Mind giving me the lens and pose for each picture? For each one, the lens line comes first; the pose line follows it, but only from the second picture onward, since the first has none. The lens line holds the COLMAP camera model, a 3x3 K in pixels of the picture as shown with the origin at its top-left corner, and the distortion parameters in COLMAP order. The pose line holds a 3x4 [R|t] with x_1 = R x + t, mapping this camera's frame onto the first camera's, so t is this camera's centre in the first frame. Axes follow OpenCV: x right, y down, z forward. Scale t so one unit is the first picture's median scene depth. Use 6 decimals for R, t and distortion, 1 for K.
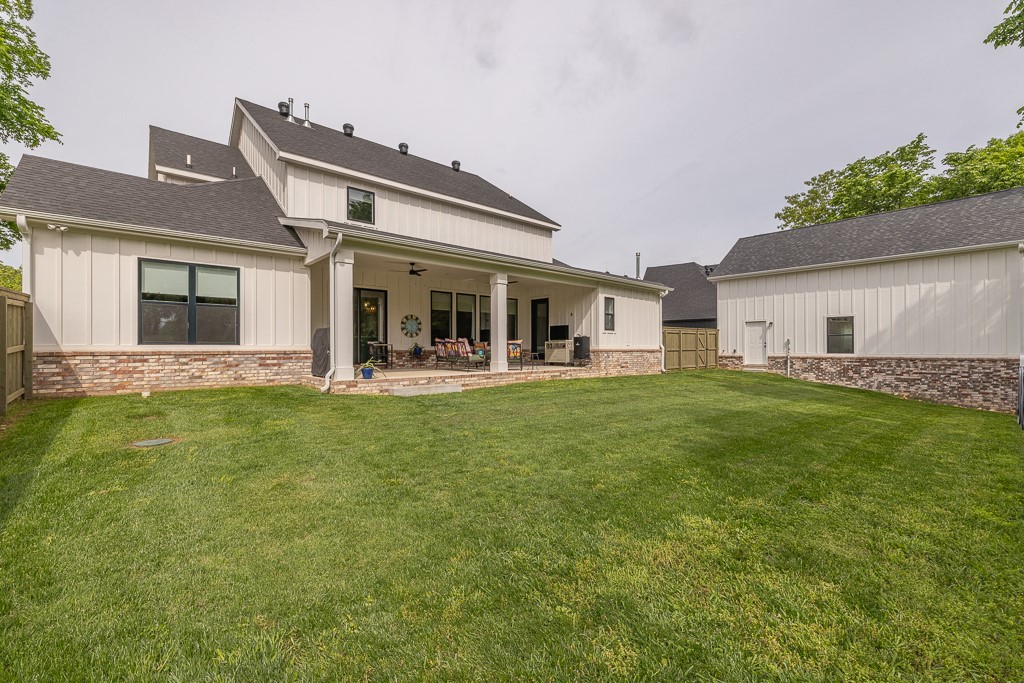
lens RADIAL K [[443.0, 0, 521.5], [0, 443.0, 337.6], [0, 0, 1]] dist [0.013002, -0.003113]
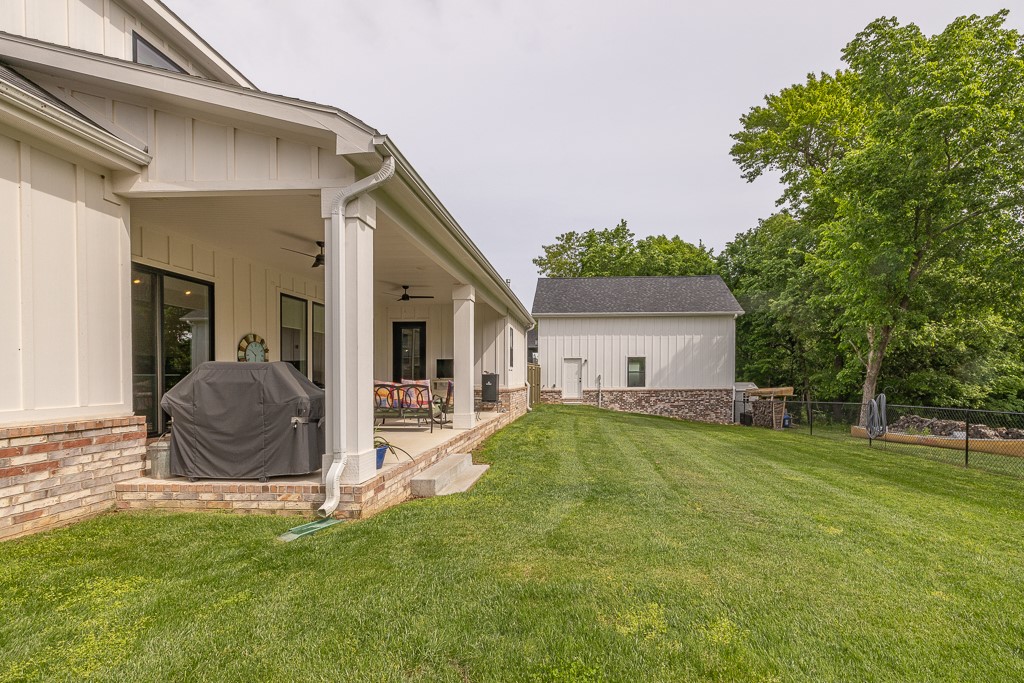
lens RADIAL K [[443.0, 0, 566.8], [0, 443.0, 387.9], [0, 0, 1]] dist [0.013002, -0.003113]
pose [[0.702224, -0.021039, 0.711645, -0.312365], [-0.012207, 0.999061, 0.041582, -0.011250], [-0.711851, -0.037887, 0.701307, 0.289802]]
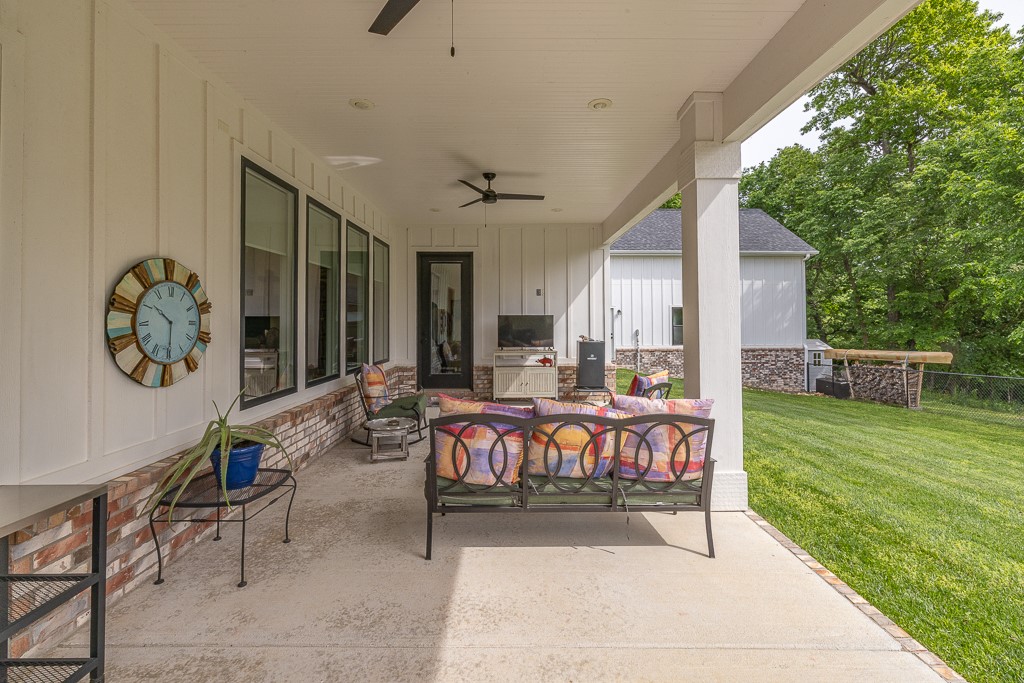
lens RADIAL K [[443.0, 0, 529.9], [0, 443.0, 319.8], [0, 0, 1]] dist [0.013002, -0.003113]
pose [[0.656969, 0.002544, 0.753913, -0.243021], [-0.017222, 0.999784, 0.011633, -0.026781], [-0.753721, -0.020627, 0.656871, 0.655410]]
